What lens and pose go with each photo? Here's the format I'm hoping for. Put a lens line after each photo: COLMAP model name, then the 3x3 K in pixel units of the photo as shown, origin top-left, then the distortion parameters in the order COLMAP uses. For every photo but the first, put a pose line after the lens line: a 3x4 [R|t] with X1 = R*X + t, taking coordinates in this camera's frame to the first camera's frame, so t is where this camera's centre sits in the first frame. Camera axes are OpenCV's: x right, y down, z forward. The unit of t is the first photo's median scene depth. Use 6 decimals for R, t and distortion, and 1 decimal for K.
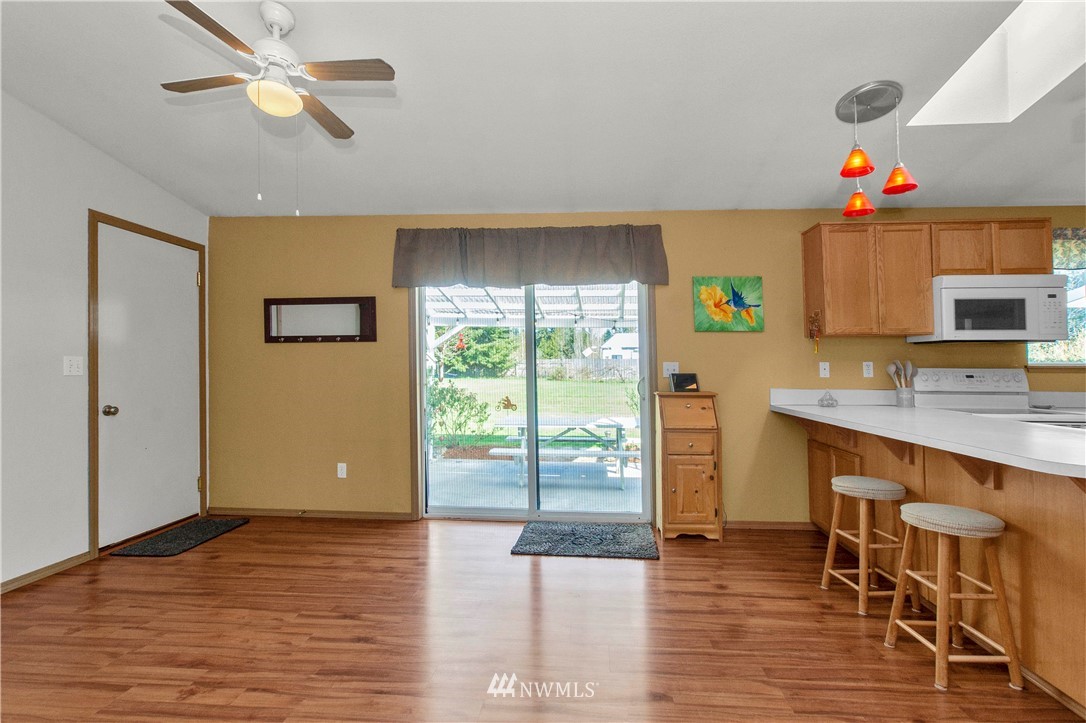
lens RADIAL K [[510.0, 0, 556.6], [0, 510.0, 344.3], [0, 0, 1]] dist [-0.010835, 0.006746]
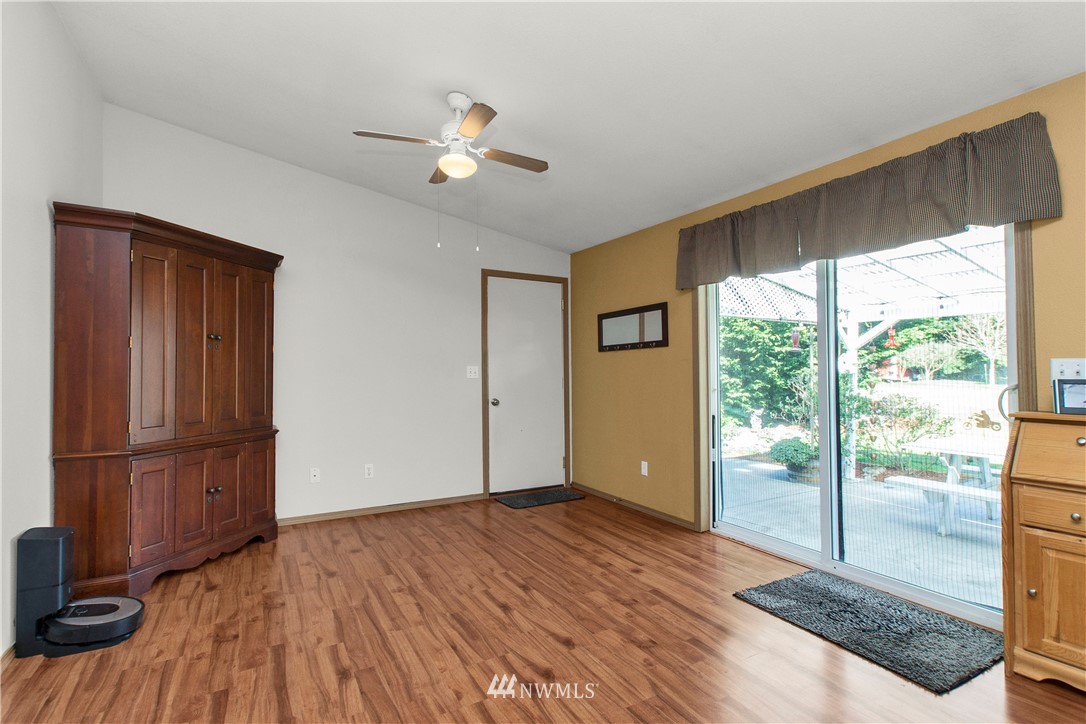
lens RADIAL K [[510.0, 0, 569.6], [0, 510.0, 359.1], [0, 0, 1]] dist [-0.010835, 0.006746]
pose [[0.568985, -0.026169, -0.821931, 0.397675], [0.043100, 0.999069, -0.001973, 0.014628], [0.821218, -0.034302, 0.569583, 0.284506]]
